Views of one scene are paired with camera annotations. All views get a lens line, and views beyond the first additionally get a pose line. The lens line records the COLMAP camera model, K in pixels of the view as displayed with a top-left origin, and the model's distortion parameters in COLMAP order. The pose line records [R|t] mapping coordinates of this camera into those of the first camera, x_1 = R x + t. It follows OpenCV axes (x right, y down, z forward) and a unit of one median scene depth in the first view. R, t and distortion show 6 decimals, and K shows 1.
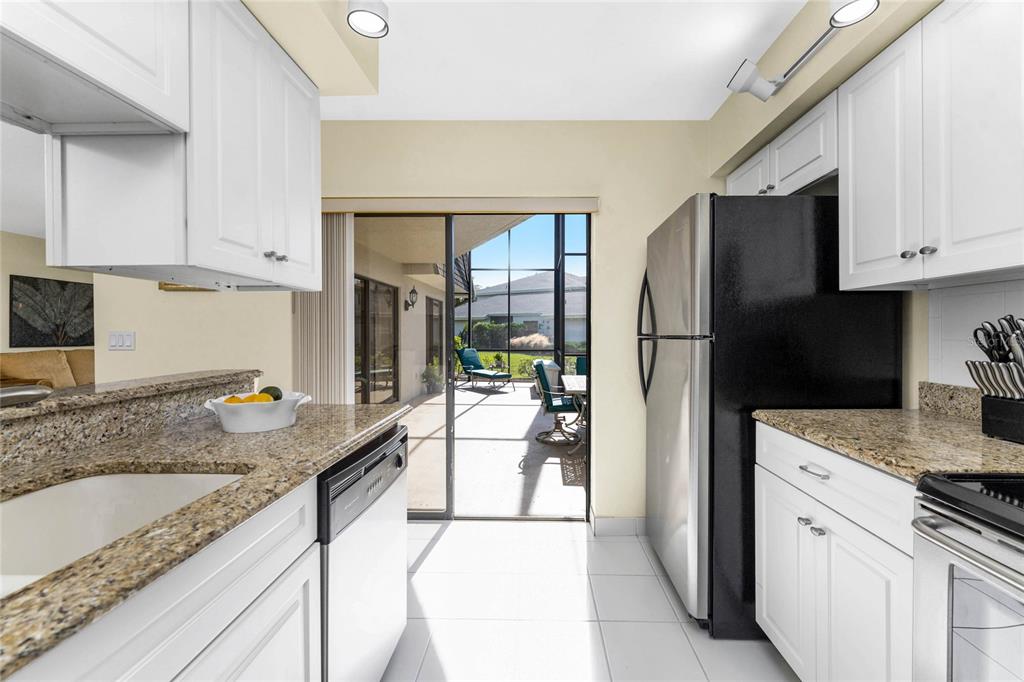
lens RADIAL K [[423.9, 0, 532.7], [0, 423.9, 333.6], [0, 0, 1]] dist [0.000636, 0.000261]
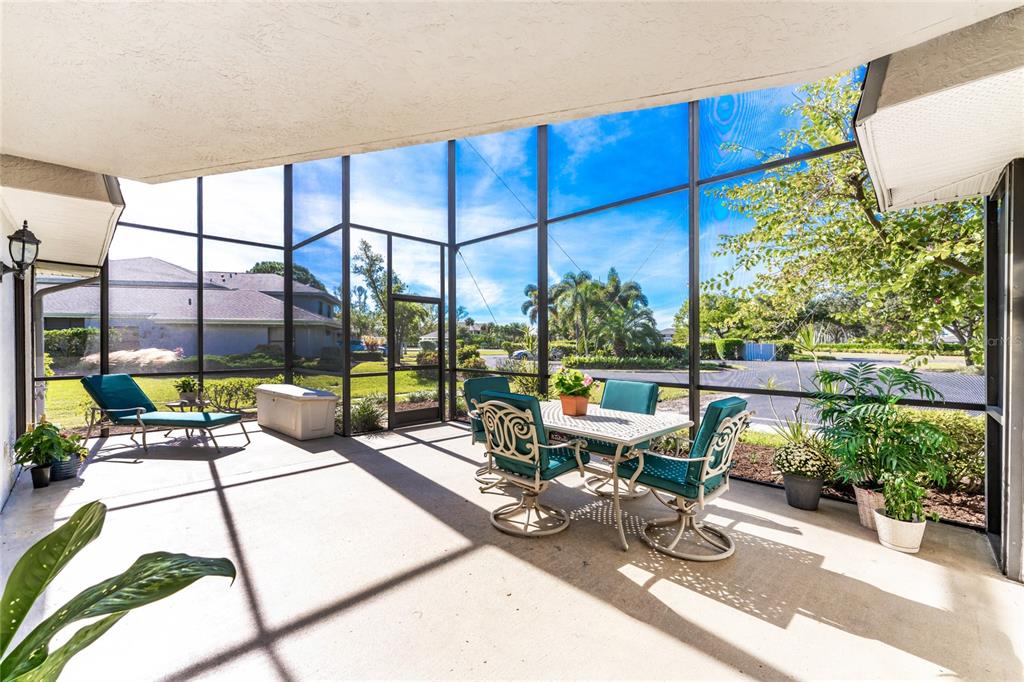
lens RADIAL K [[417.4, 0, 510.8], [0, 417.4, 342.4], [0, 0, 1]] dist [-0.000400, -0.000156]
pose [[0.691302, -0.002113, 0.722563, -0.207916], [0.006031, 0.999978, -0.002845, 0.001796], [-0.722540, 0.006325, 0.691300, 0.346290]]
